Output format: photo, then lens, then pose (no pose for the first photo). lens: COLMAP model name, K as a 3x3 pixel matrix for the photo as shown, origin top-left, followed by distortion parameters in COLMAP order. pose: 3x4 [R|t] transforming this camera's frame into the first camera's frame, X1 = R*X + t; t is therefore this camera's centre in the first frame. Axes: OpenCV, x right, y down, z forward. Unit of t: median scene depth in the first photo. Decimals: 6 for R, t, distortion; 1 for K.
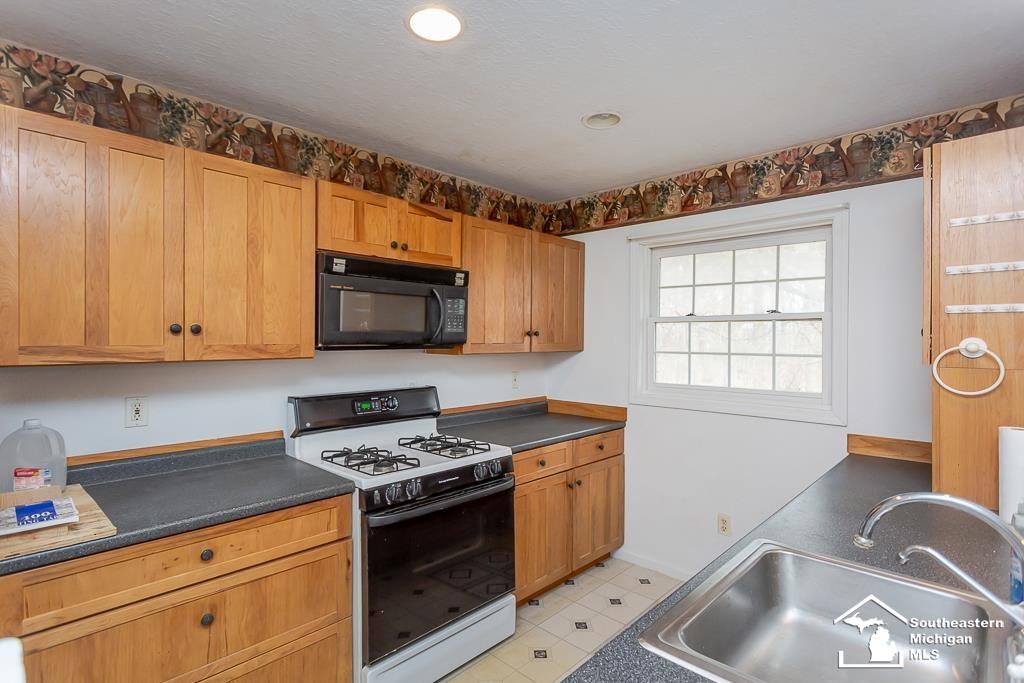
lens RADIAL K [[523.7, 0, 526.9], [0, 523.7, 337.3], [0, 0, 1]] dist [-0.000267, 0.000192]
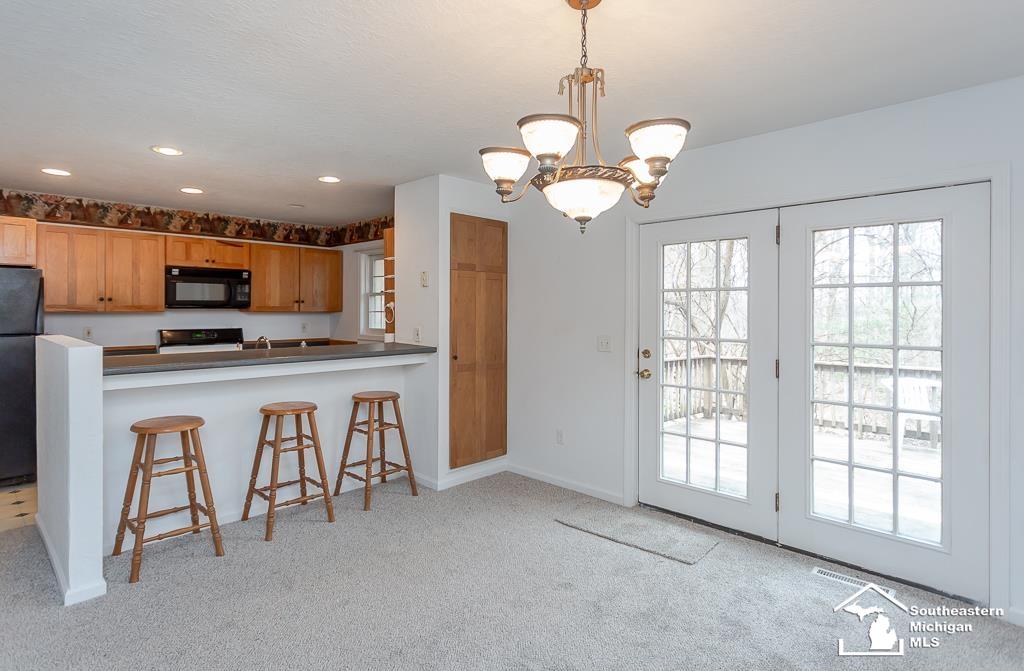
lens RADIAL K [[546.2, 0, 509.0], [0, 546.2, 310.6], [0, 0, 1]] dist [0.002429, 0.001255]
pose [[0.999404, 0.002936, -0.034400, 0.969437], [-0.002699, 0.999973, 0.006905, 0.011090], [0.034419, -0.006808, 0.999384, -1.105798]]
